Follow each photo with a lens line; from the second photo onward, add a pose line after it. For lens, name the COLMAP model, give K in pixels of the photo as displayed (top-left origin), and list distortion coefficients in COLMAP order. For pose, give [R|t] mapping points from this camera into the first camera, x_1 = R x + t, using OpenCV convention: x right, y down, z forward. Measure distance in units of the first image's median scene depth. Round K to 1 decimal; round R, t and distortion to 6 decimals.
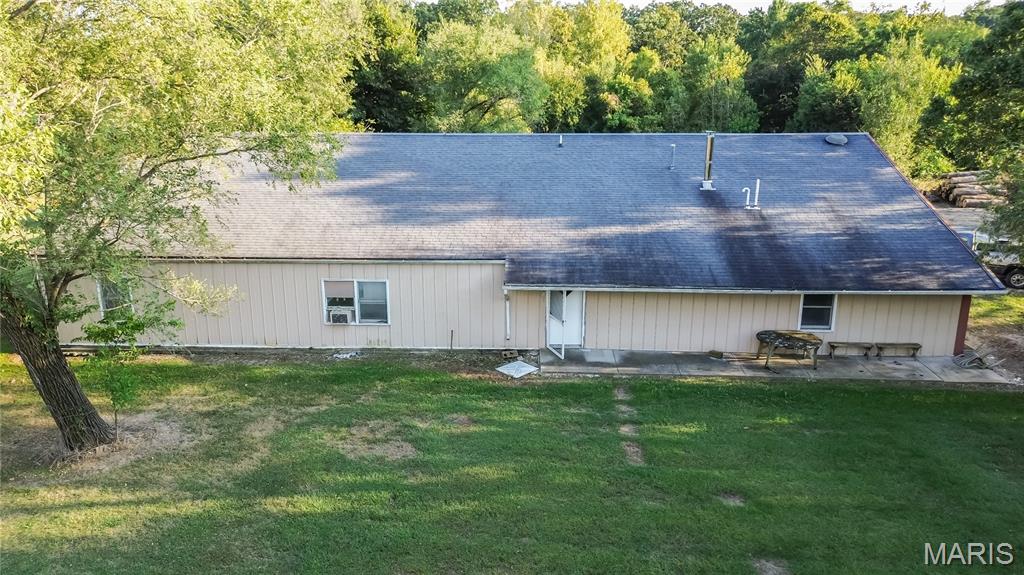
lens RADIAL K [[730.4, 0, 510.4], [0, 730.4, 287.0], [0, 0, 1]] dist [0.050130, -0.052438]
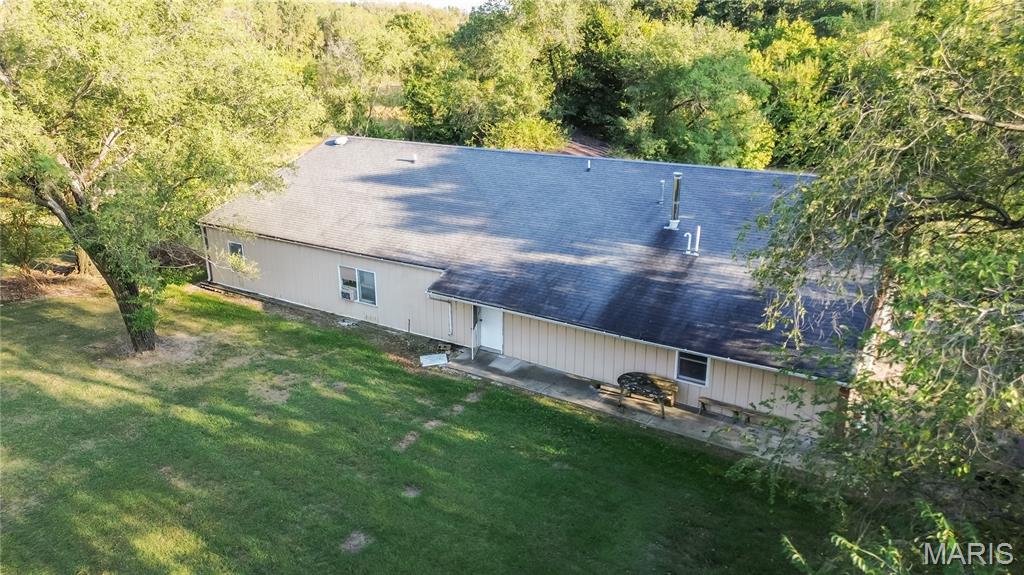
lens RADIAL K [[730.4, 0, 513.6], [0, 730.4, 280.2], [0, 0, 1]] dist [0.050130, -0.052438]
pose [[0.859669, 0.151616, -0.487834, 0.684202], [-0.132375, 0.988439, 0.073928, -0.125073], [0.493403, 0.001023, 0.869800, -0.003655]]
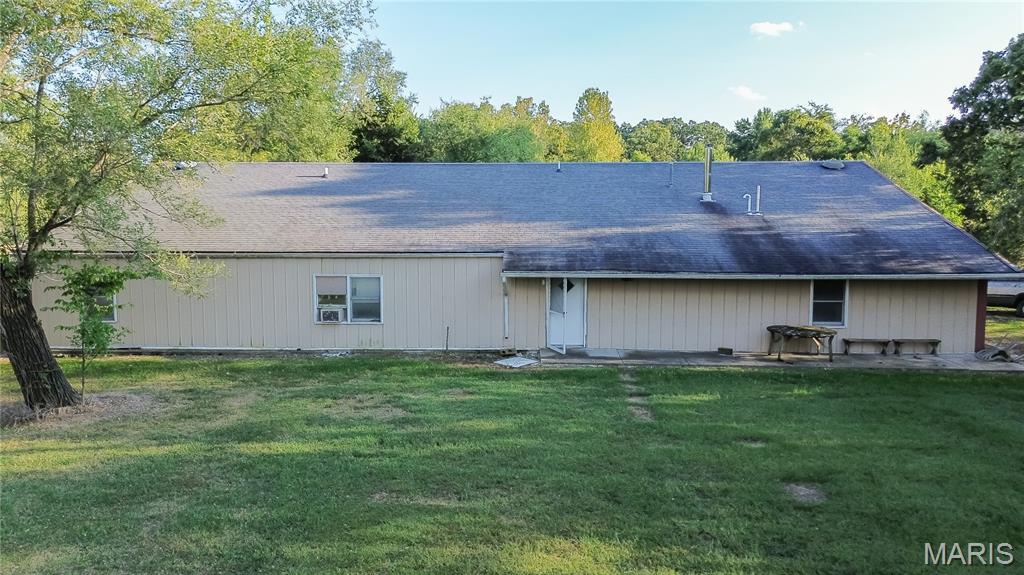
lens RADIAL K [[730.4, 0, 510.7], [0, 730.4, 287.2], [0, 0, 1]] dist [0.050130, -0.052438]
pose [[0.999995, -0.000821, 0.003061, -0.000659], [0.001321, 0.985950, -0.167036, 0.169663], [-0.002881, 0.167040, 0.985946, 0.050232]]
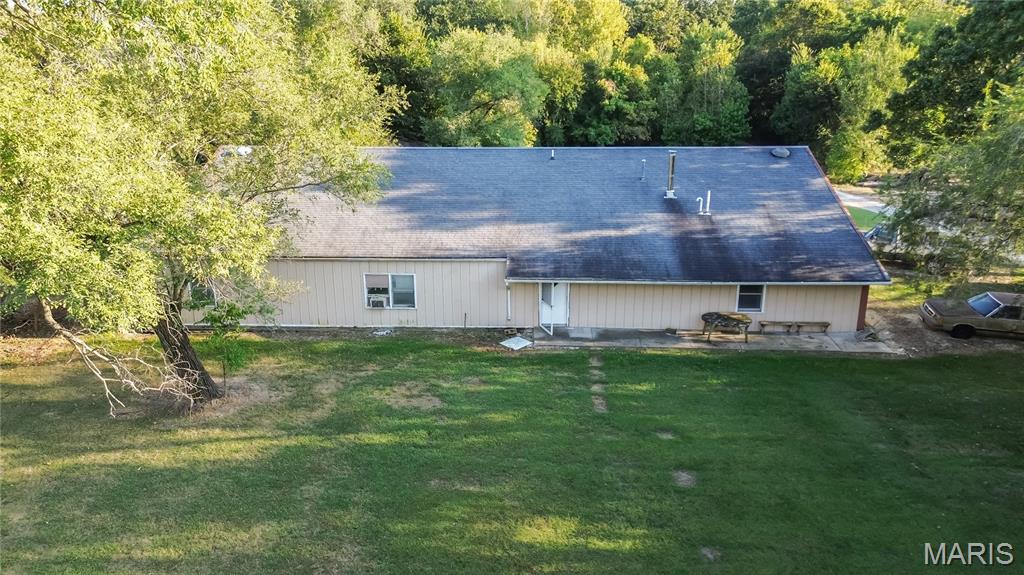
lens RADIAL K [[730.4, 0, 512.0], [0, 730.4, 286.6], [0, 0, 1]] dist [0.050130, -0.052438]
pose [[0.999991, -0.003104, -0.002738, 0.005281], [0.003207, 0.999255, 0.038455, -0.036326], [0.002616, -0.038464, 0.999257, -0.279751]]
